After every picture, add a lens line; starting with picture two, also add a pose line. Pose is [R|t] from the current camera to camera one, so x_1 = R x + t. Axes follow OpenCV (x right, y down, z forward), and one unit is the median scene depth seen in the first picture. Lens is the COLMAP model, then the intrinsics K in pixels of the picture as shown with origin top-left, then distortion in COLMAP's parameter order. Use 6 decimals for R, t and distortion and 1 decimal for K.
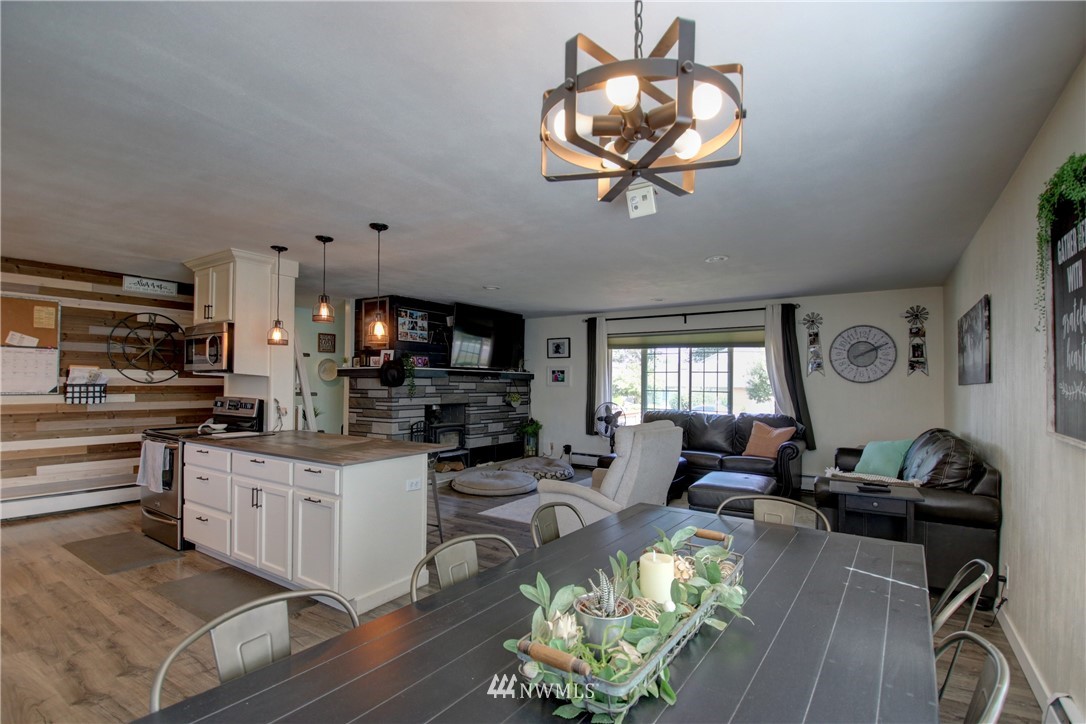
lens RADIAL K [[504.6, 0, 544.6], [0, 504.6, 372.3], [0, 0, 1]] dist [0.008881, -0.022210]
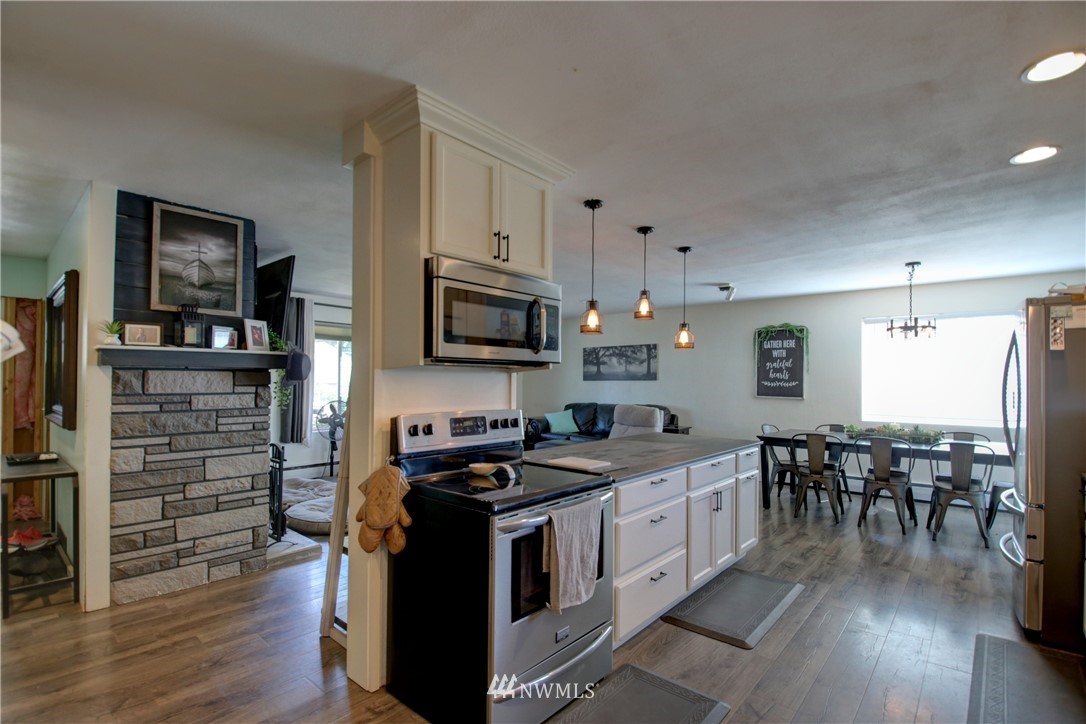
lens RADIAL K [[504.6, 0, 541.9], [0, 504.6, 374.0], [0, 0, 1]] dist [0.008881, -0.022210]
pose [[0.131062, 0.006811, 0.991351, -0.765628], [-0.027060, 0.999628, -0.003290, 0.006825], [-0.991005, -0.026395, 0.131197, 0.584139]]
